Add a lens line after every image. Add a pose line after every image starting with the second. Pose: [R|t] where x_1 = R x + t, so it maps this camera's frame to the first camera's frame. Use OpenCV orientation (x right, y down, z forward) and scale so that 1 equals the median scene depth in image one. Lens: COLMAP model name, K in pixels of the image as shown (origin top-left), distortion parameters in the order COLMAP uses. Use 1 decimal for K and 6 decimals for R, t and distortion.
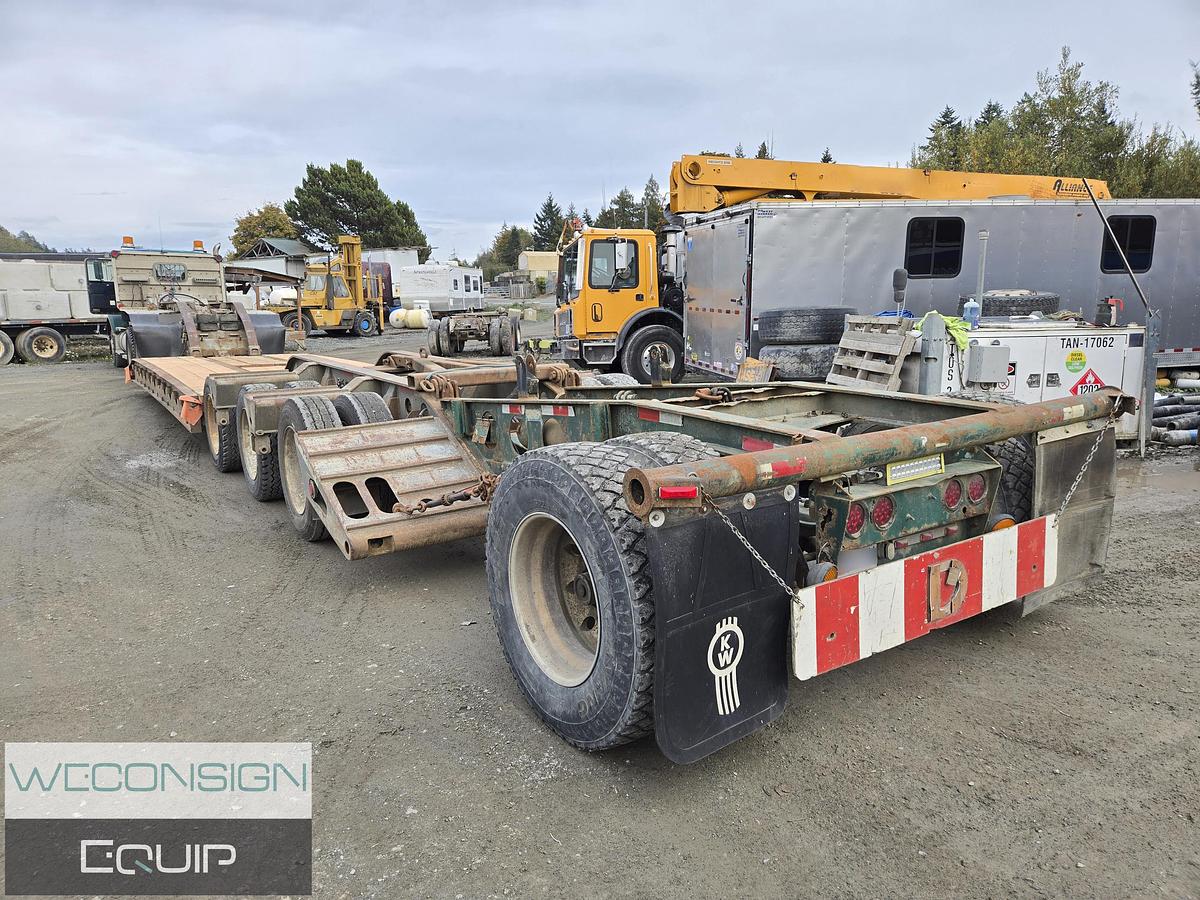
lens RADIAL K [[800.4, 0, 597.0], [0, 800.4, 452.5], [0, 0, 1]] dist [0.070923, -0.060500]
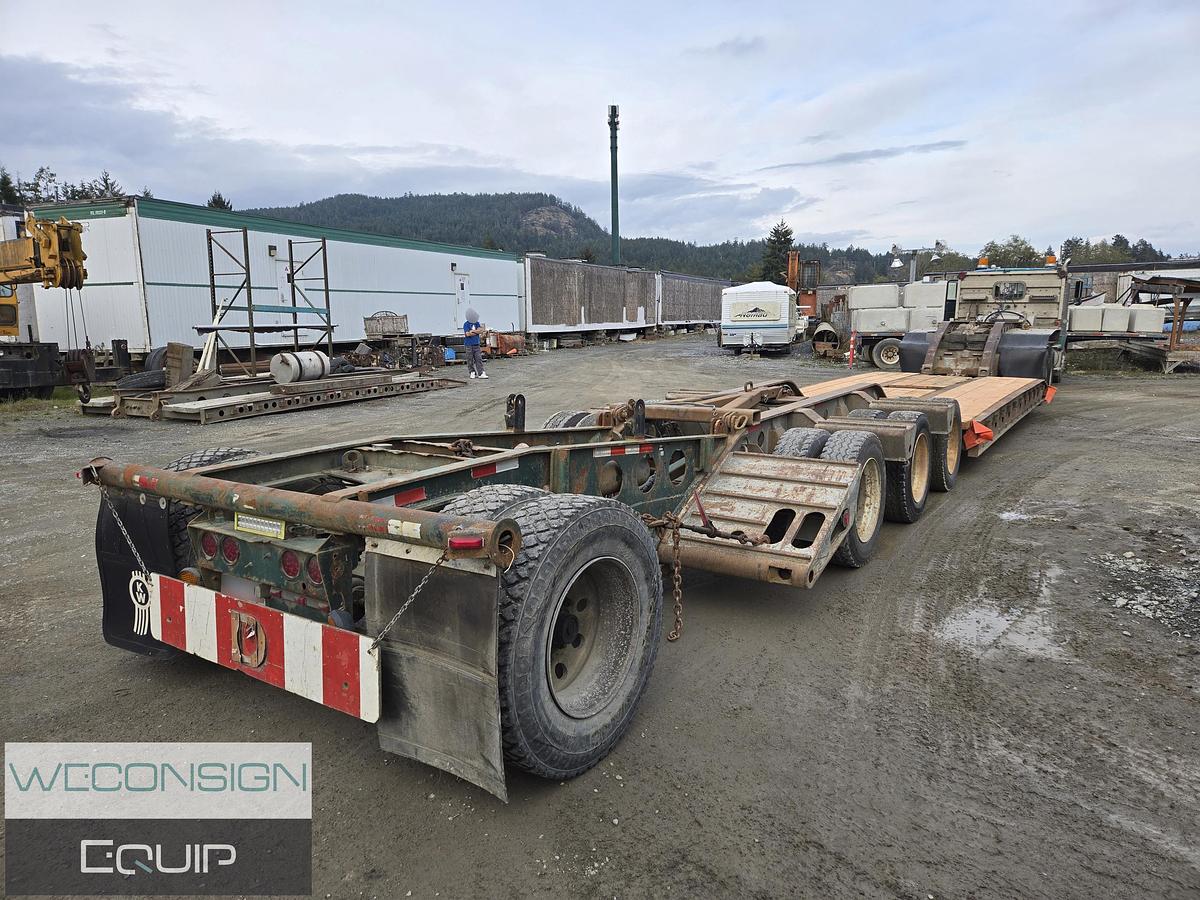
lens RADIAL K [[800.4, 0, 604.2], [0, 800.4, 440.5], [0, 0, 1]] dist [0.070923, -0.060500]
pose [[0.384784, 0.152344, -0.910347, 0.238902], [-0.171601, 0.980897, 0.091619, -0.042115], [0.906915, 0.120963, 0.403576, 0.147124]]
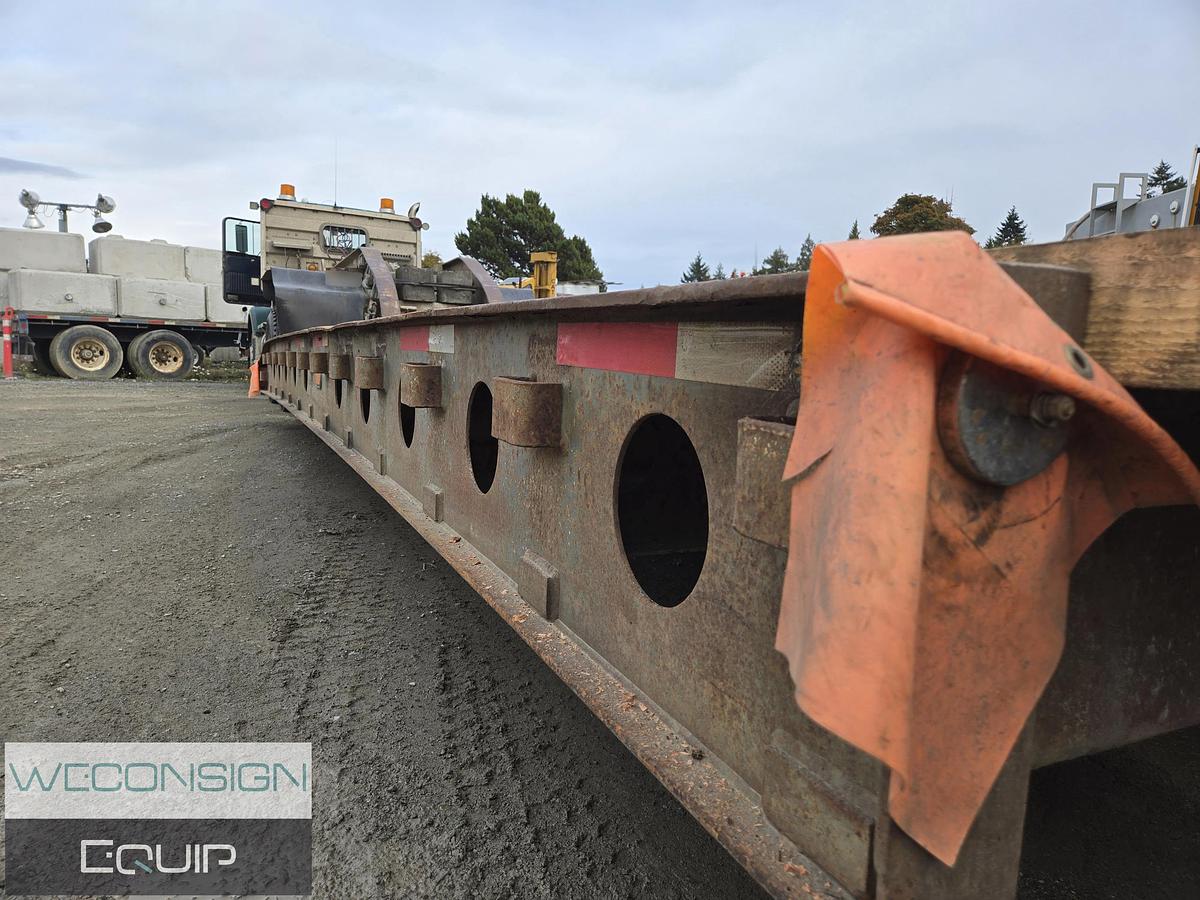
lens RADIAL K [[800.4, 0, 598.4], [0, 800.4, 451.6], [0, 0, 1]] dist [0.070923, -0.060500]
pose [[0.987720, 0.053044, -0.146954, -0.227373], [-0.064412, 0.995198, -0.073705, -0.023671], [0.142339, 0.082266, 0.986393, 0.419502]]
